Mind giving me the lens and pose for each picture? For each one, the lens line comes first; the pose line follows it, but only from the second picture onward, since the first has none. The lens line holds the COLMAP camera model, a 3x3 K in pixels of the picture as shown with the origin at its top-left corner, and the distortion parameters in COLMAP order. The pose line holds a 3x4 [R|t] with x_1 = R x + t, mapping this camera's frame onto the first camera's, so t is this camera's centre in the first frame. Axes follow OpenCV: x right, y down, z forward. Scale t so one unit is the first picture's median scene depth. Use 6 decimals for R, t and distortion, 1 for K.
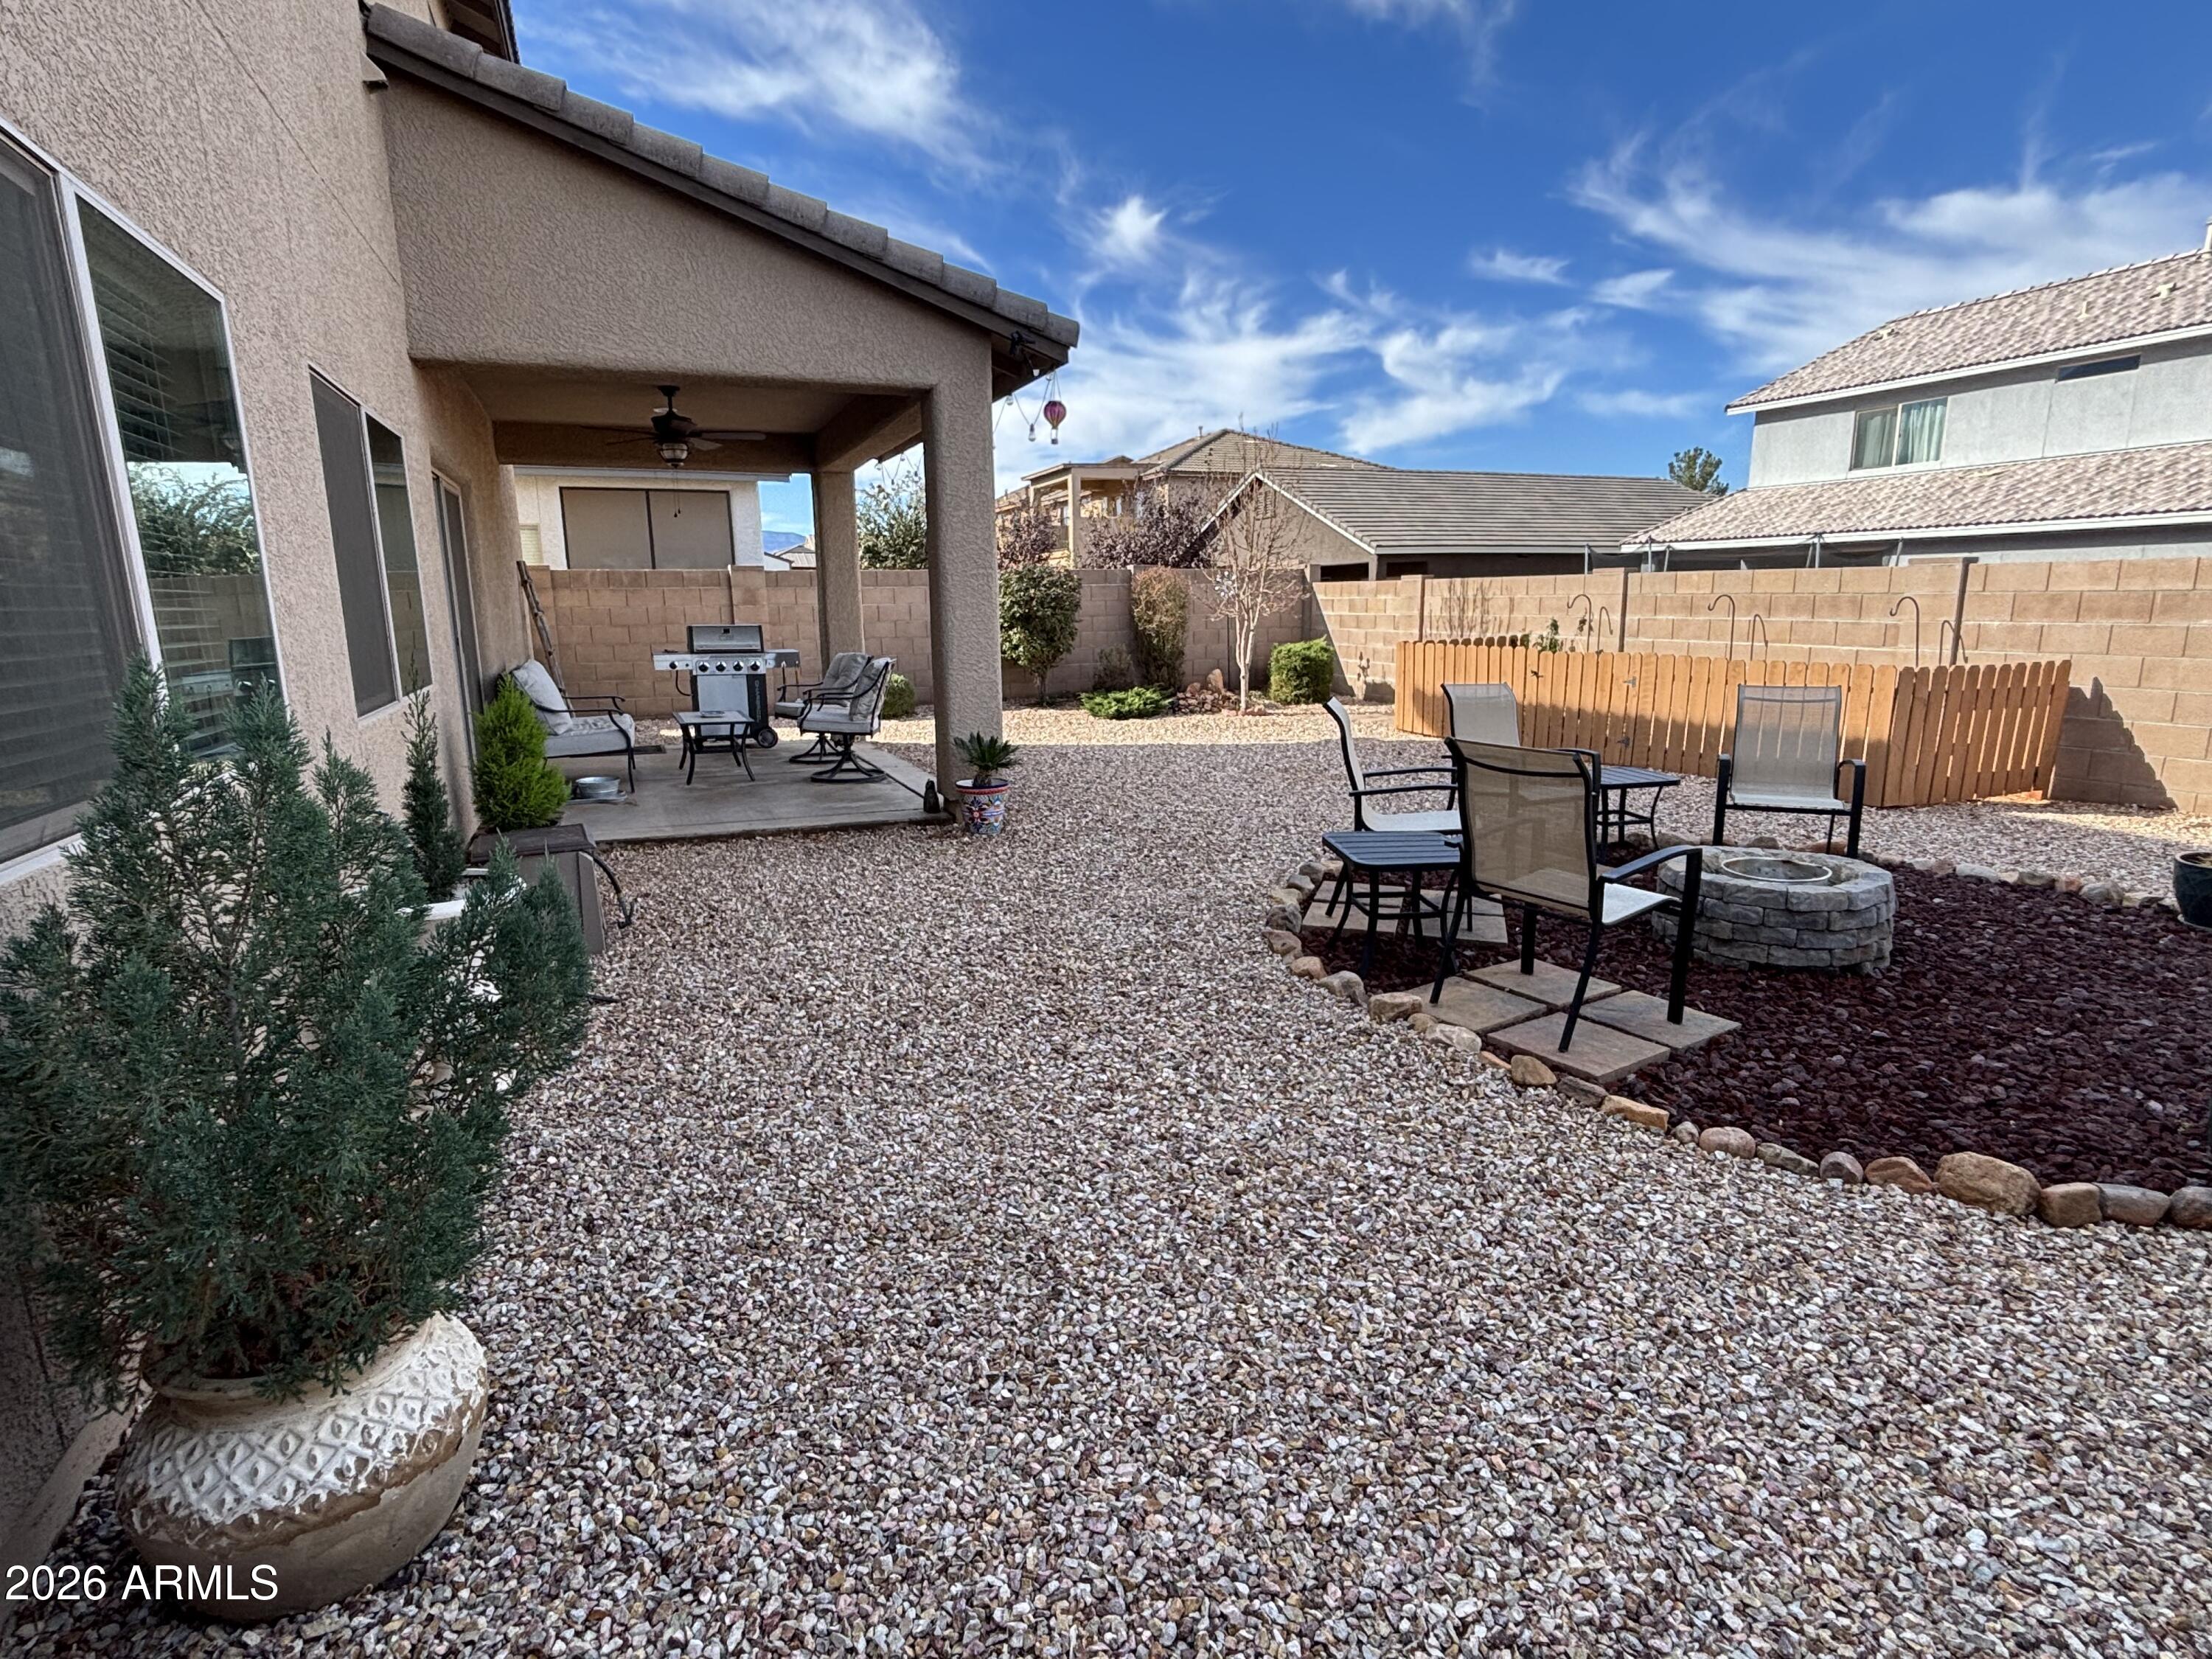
lens RADIAL K [[1109.7, 0, 1107.5], [0, 1109.7, 840.2], [0, 0, 1]] dist [-0.005754, -0.001470]
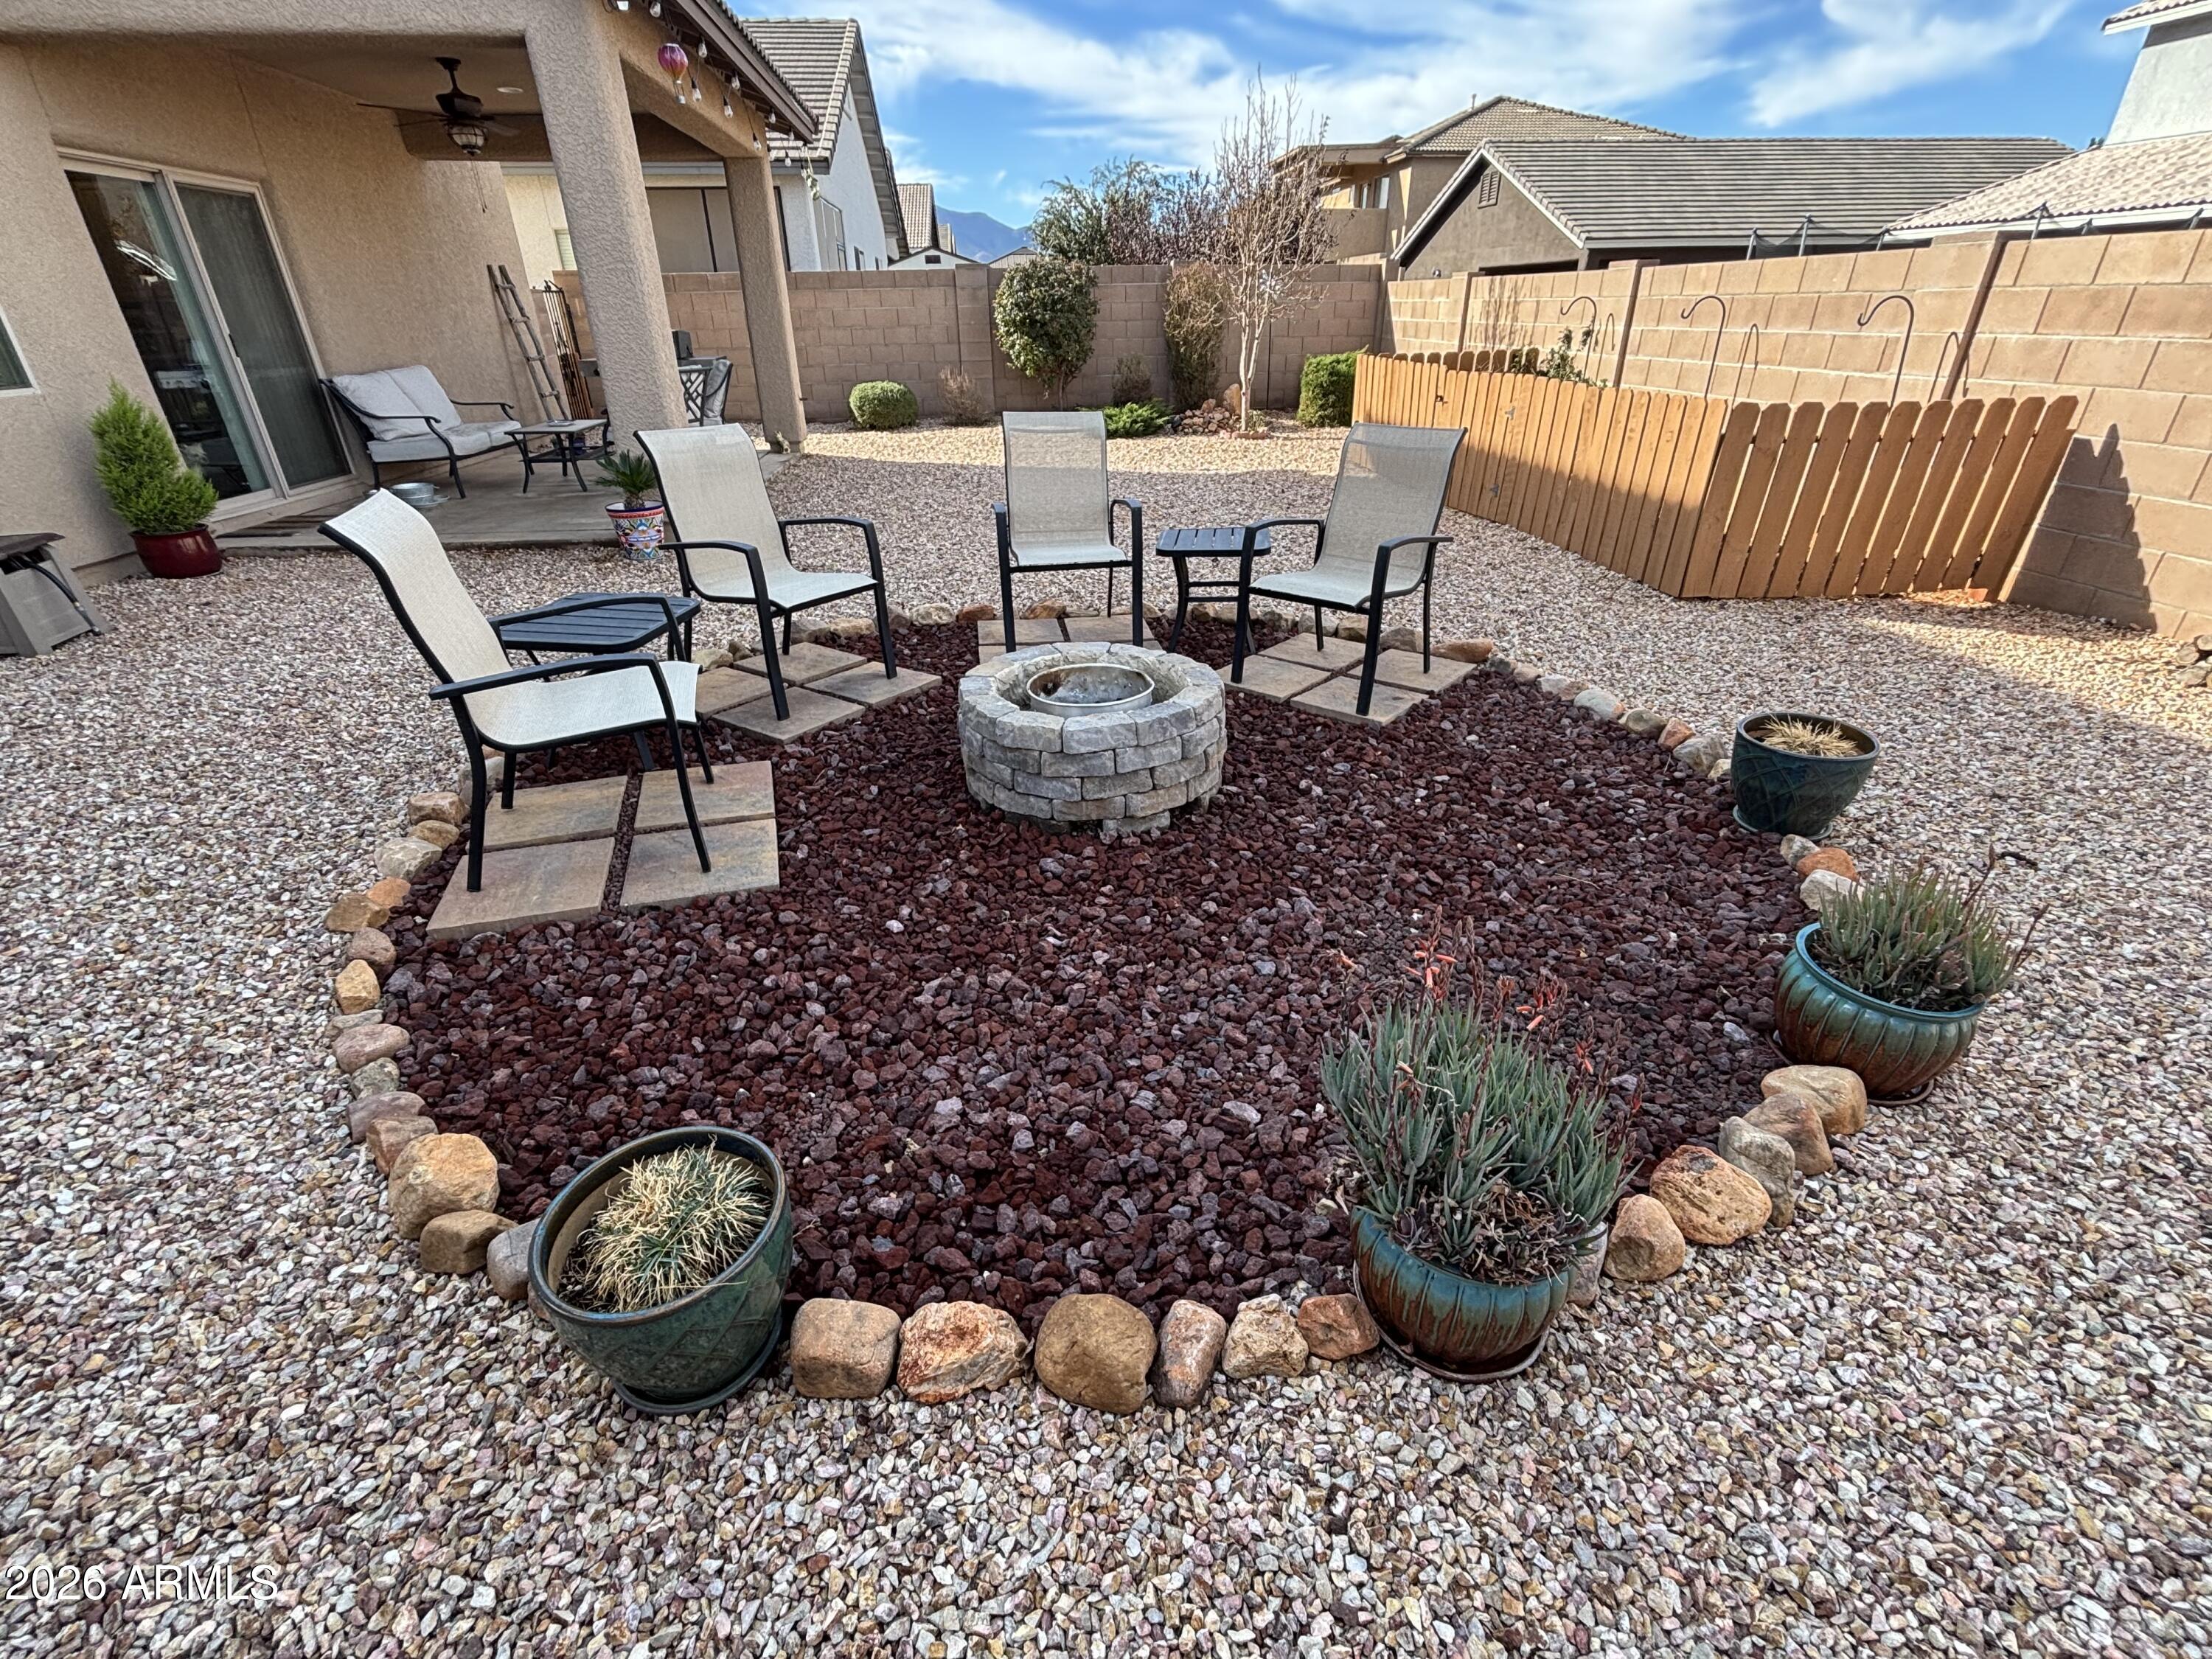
lens RADIAL K [[967.6, 0, 1104.9], [0, 967.6, 814.4], [0, 0, 1]] dist [0.002114, 0.000441]
pose [[0.960899, 0.129610, -0.244693, 0.449724], [-0.059407, 0.959607, 0.274999, -0.041849], [0.270452, -0.249710, 0.929785, 0.197963]]
